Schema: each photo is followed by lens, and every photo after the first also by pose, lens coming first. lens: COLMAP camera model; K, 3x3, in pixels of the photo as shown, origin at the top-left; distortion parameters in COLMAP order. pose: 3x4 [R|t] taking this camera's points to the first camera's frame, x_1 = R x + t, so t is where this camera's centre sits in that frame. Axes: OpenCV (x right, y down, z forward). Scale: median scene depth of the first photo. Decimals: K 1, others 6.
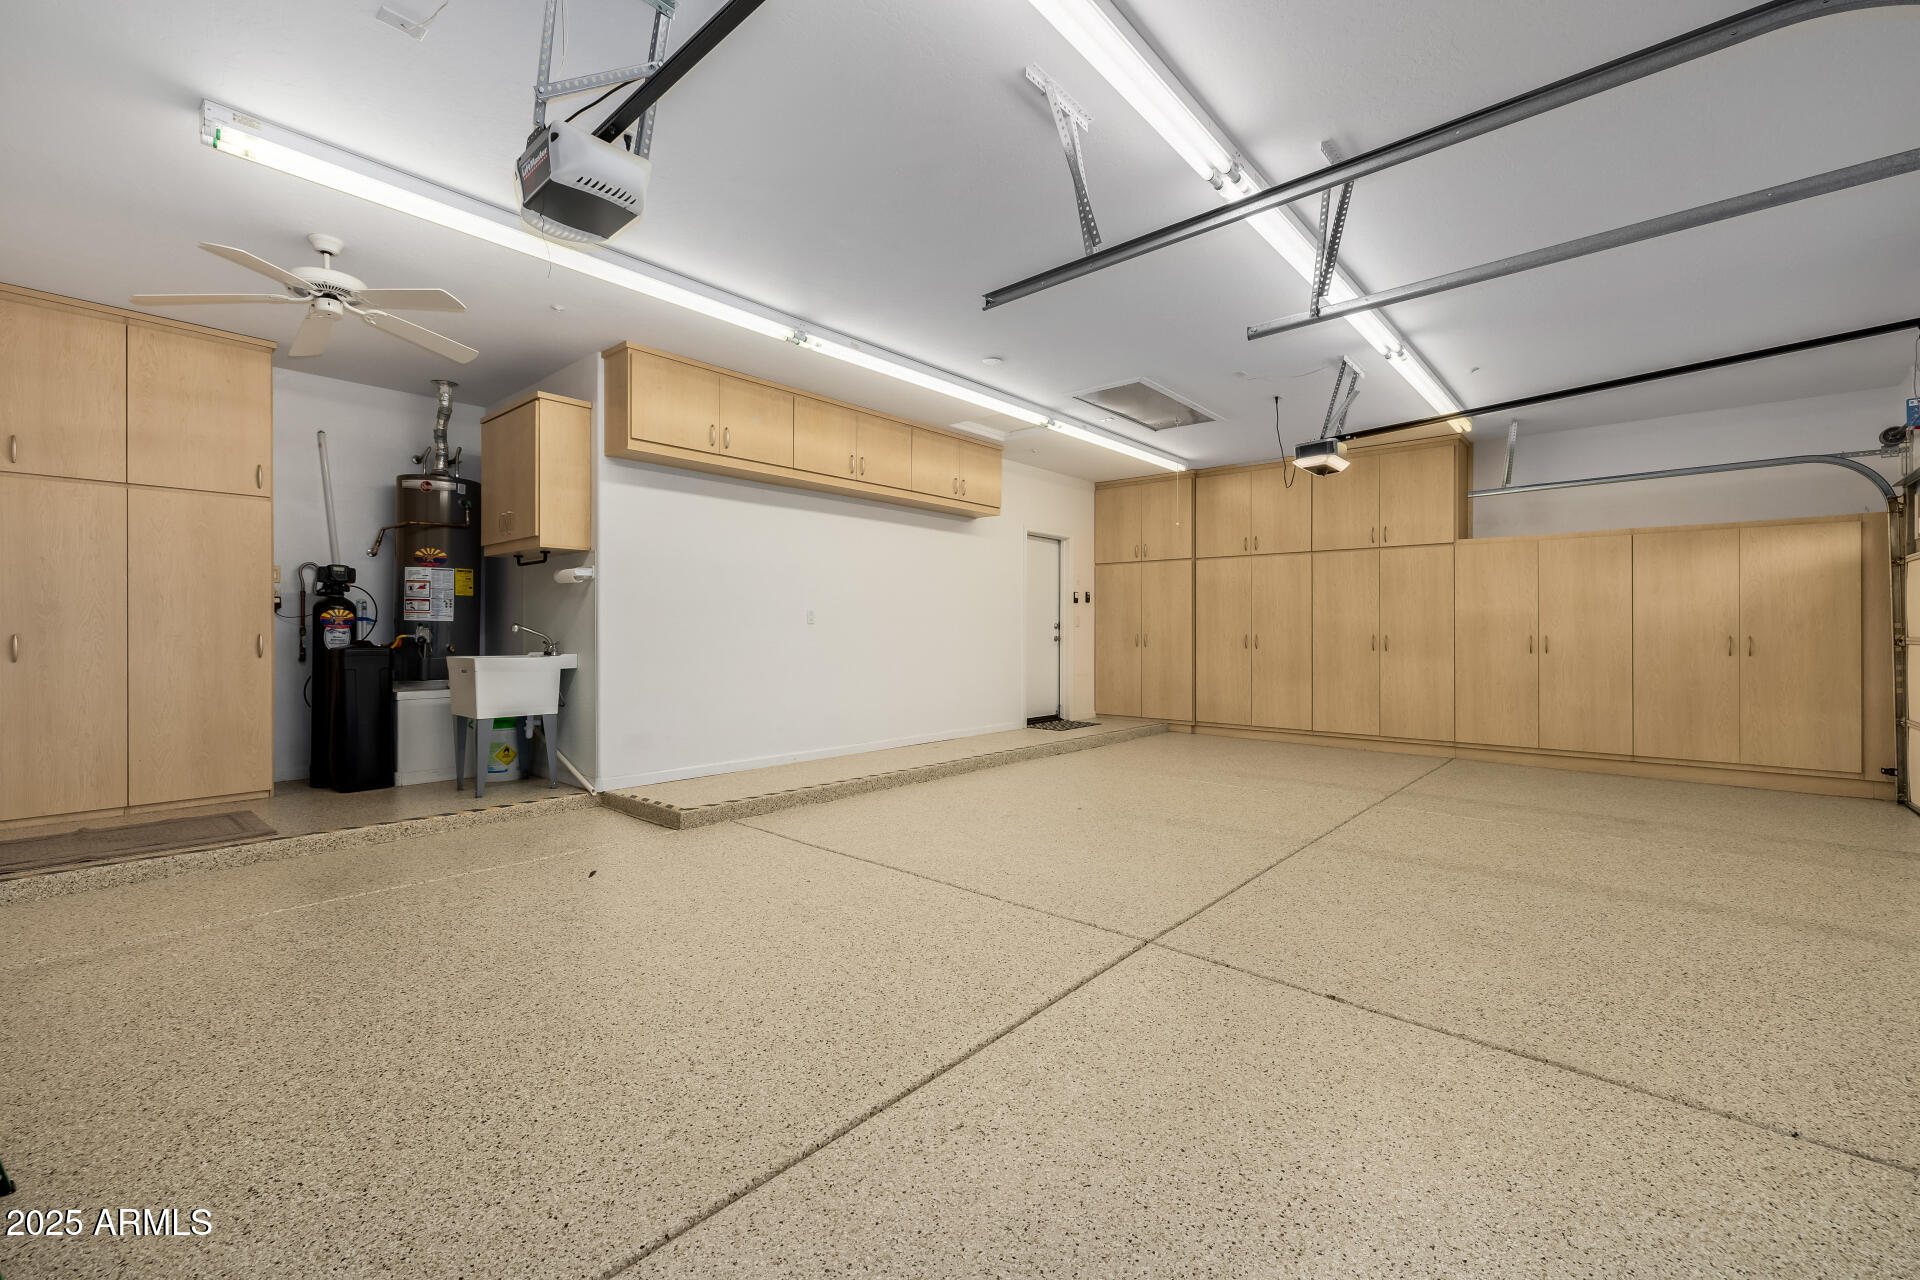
lens RADIAL K [[798.3, 0, 962.5], [0, 798.3, 621.9], [0, 0, 1]] dist [0.001048, -0.000116]
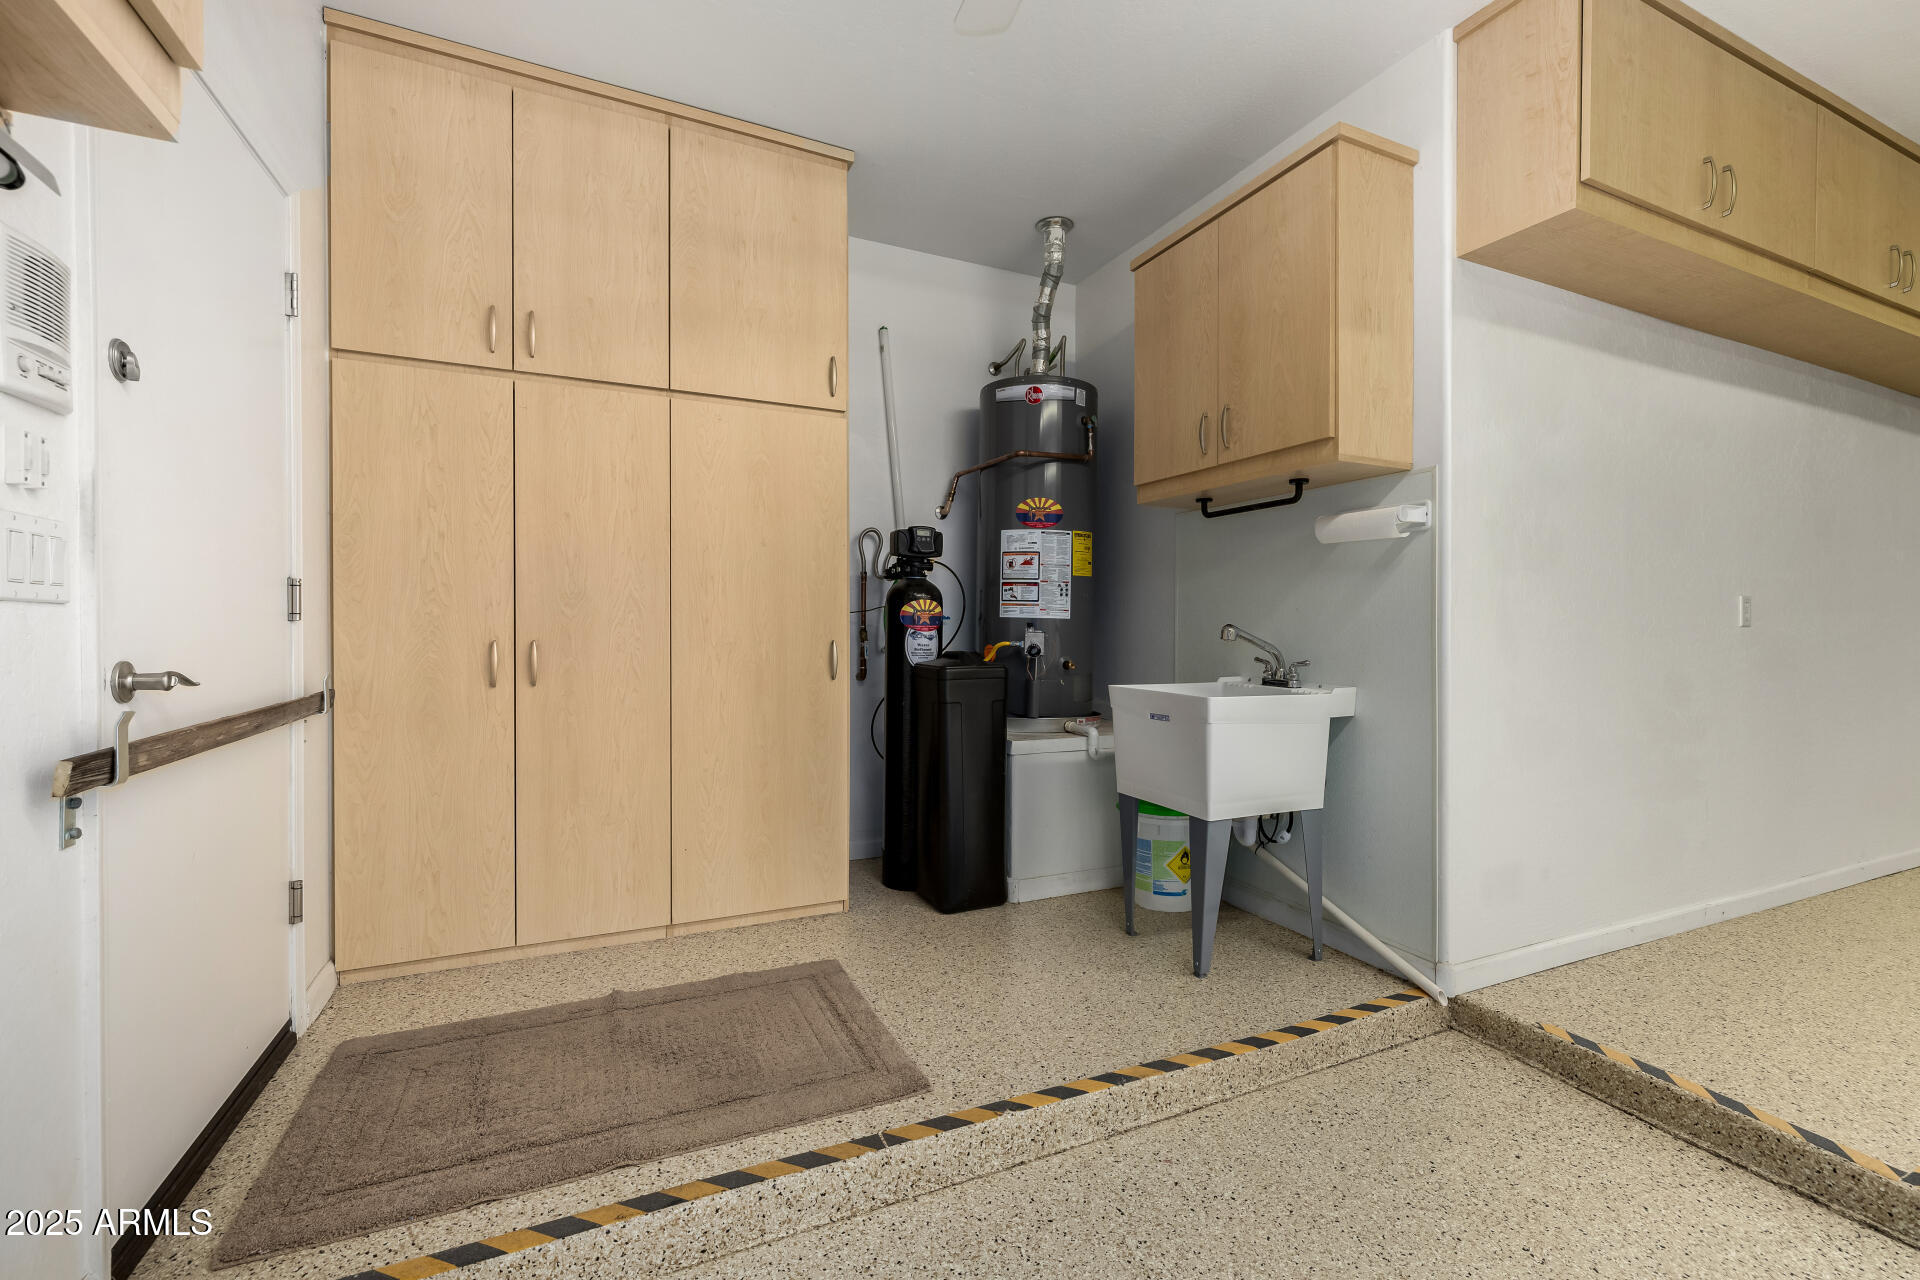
lens RADIAL K [[798.3, 0, 962.5], [0, 798.3, 621.9], [0, 0, 1]] dist [0.001048, -0.000116]
pose [[0.911954, 0.005126, -0.410261, -0.484914], [-0.002374, 0.999971, 0.007216, -0.002841], [0.410286, -0.005607, 0.911939, 0.439808]]
